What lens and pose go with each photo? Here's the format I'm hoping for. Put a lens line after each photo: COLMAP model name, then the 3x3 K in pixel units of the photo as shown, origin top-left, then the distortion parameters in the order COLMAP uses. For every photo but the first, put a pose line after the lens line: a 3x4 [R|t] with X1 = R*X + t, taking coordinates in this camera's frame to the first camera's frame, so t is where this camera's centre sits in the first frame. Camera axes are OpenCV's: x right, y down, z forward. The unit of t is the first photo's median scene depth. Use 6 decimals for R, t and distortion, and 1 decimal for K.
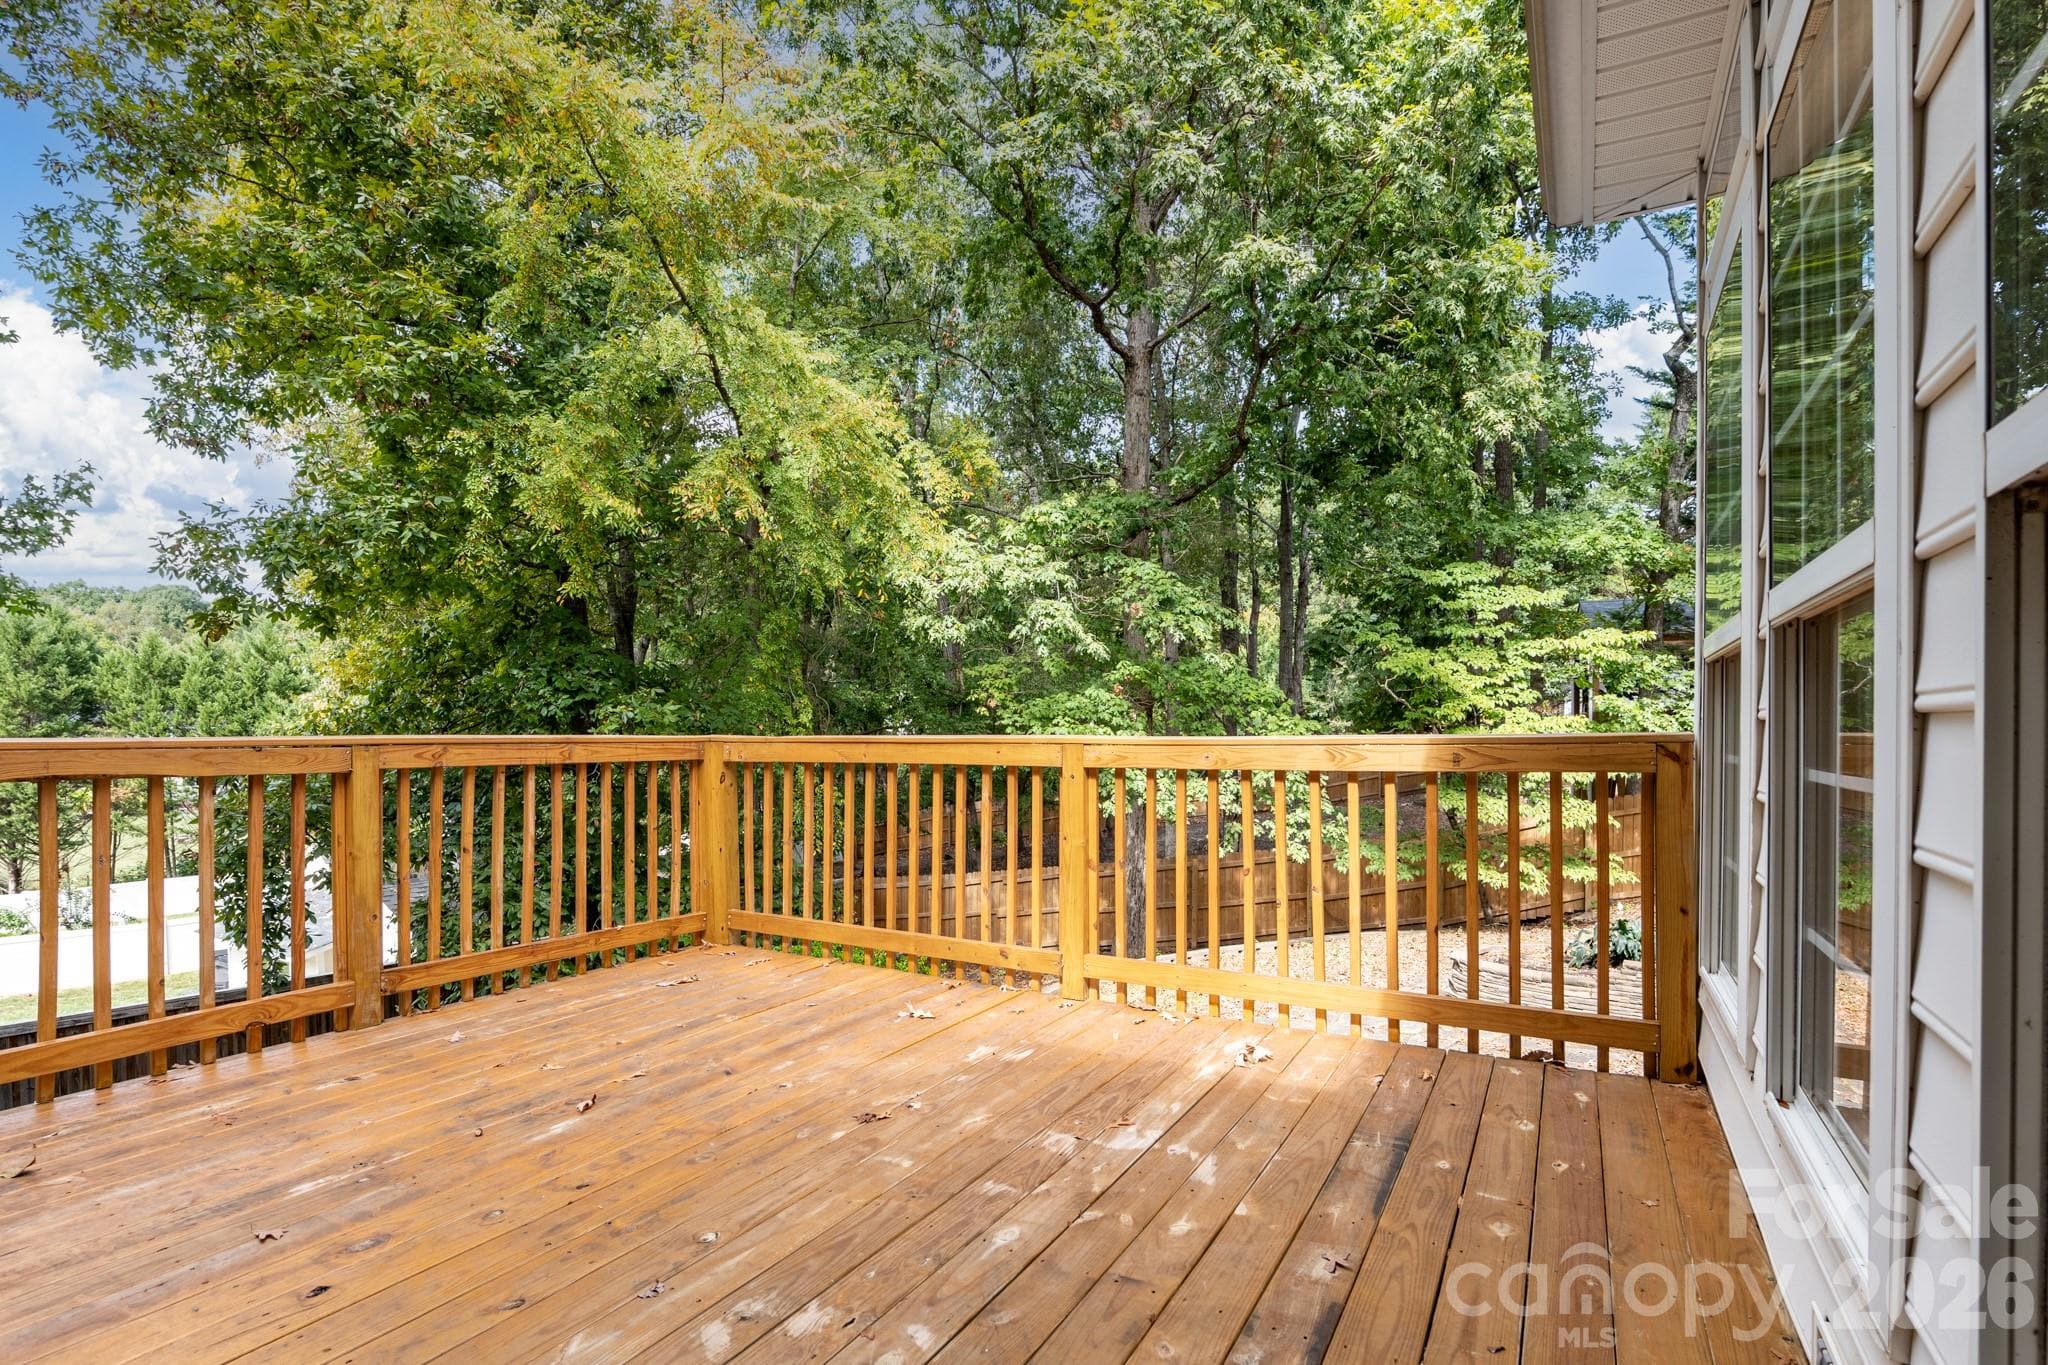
lens RADIAL K [[977.7, 0, 1021.6], [0, 977.7, 744.2], [0, 0, 1]] dist [-0.000935, 0.000049]
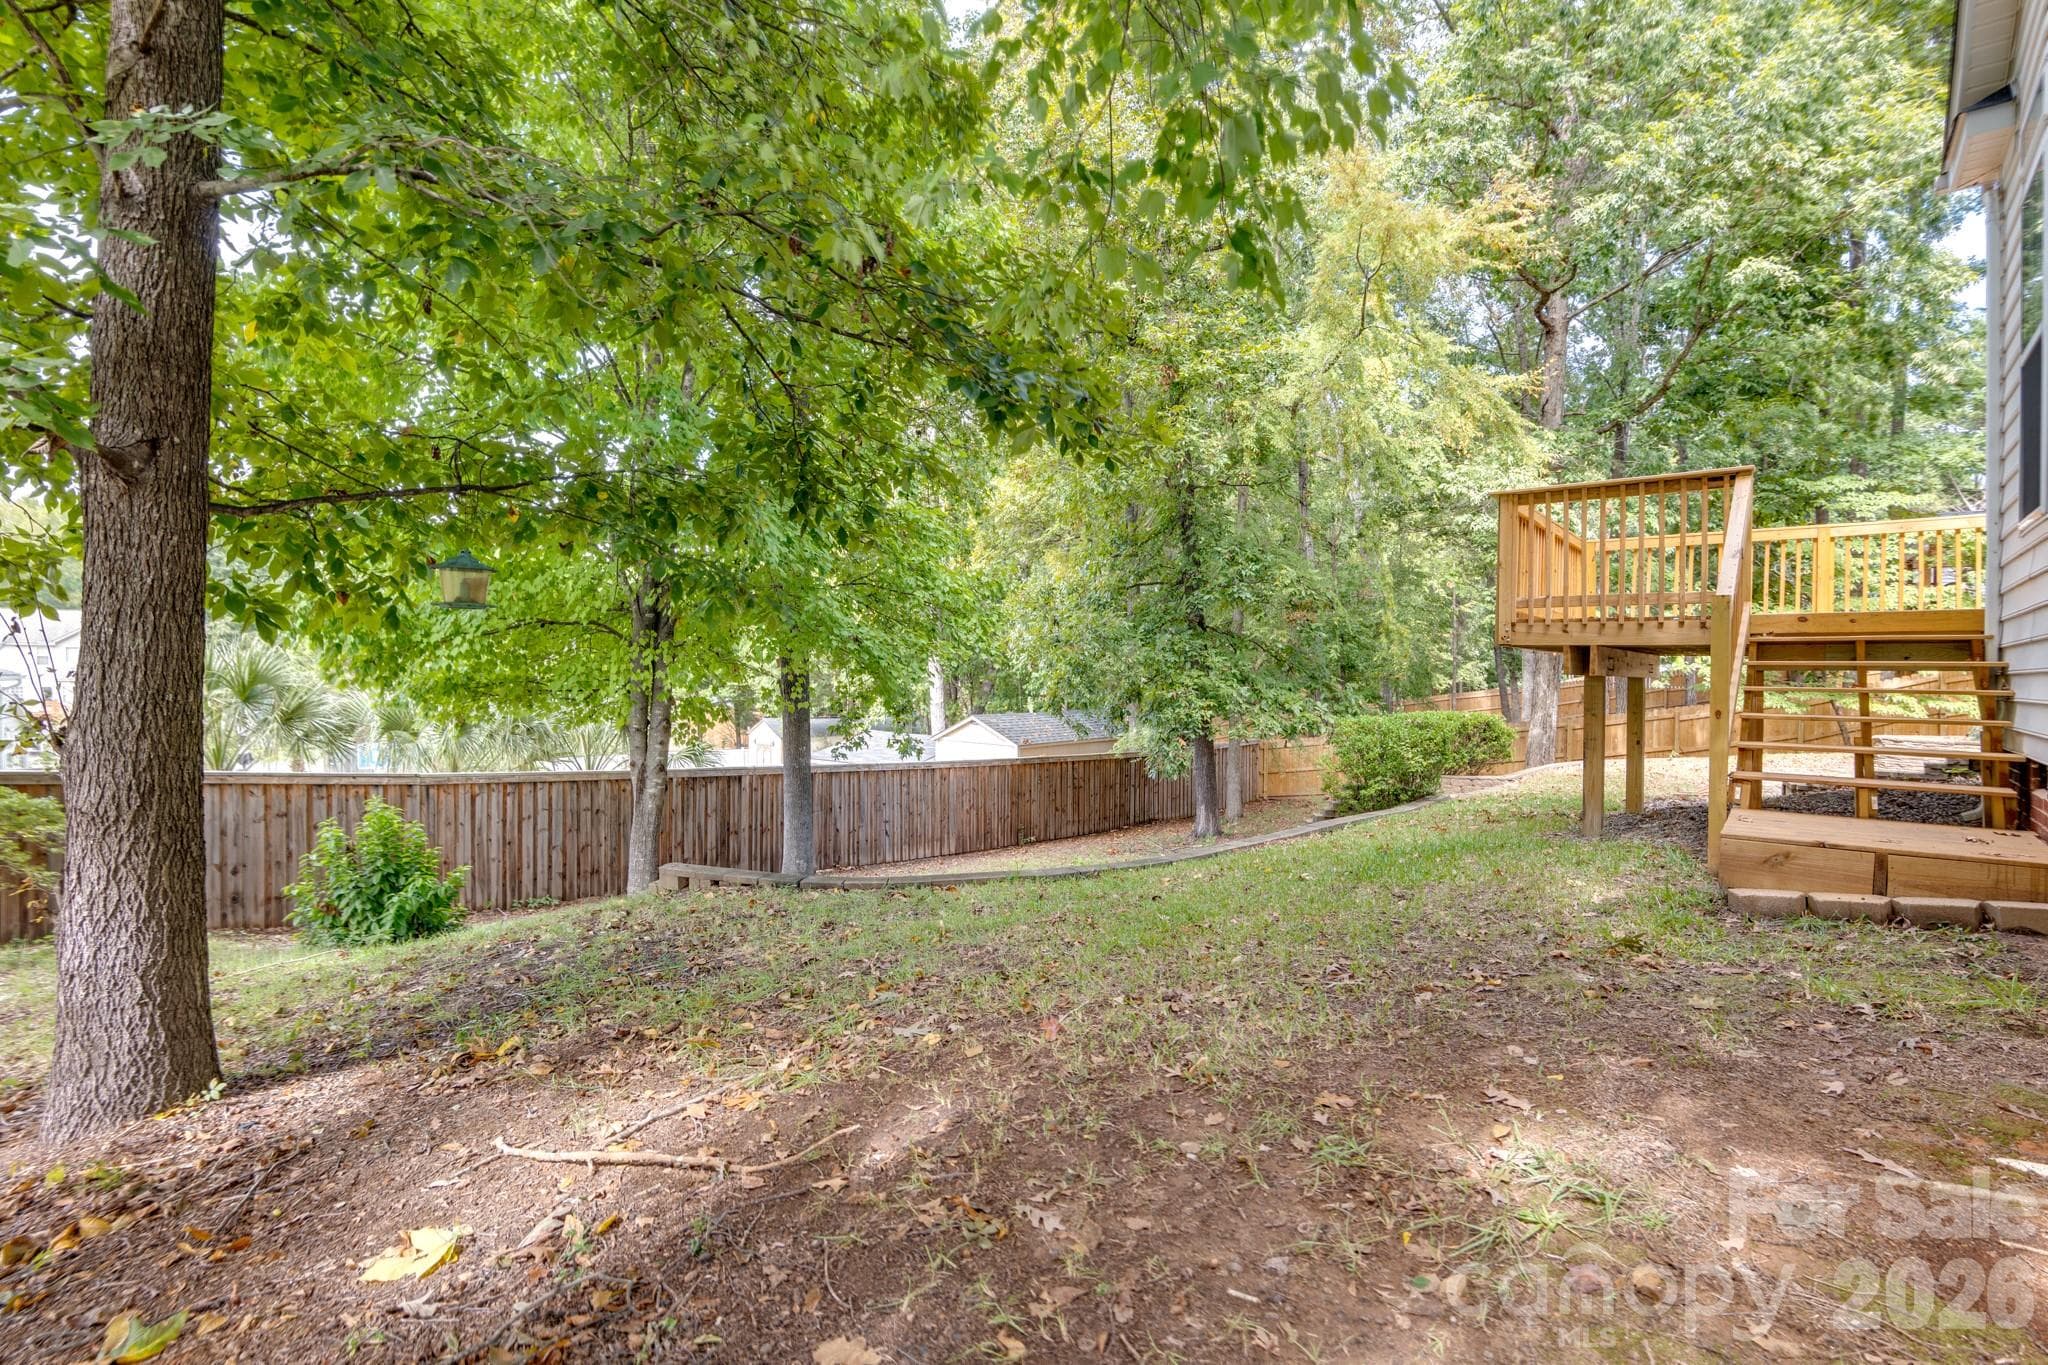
lens RADIAL K [[954.9, 0, 1024.0], [0, 954.9, 682.5], [0, 0, 1]] dist [-0.002201, -0.000349]
pose [[0.982842, 0.018071, -0.183564, -0.626982], [-0.018225, 0.999834, 0.000850, 0.180518], [0.183549, 0.002510, 0.983007, -0.723751]]
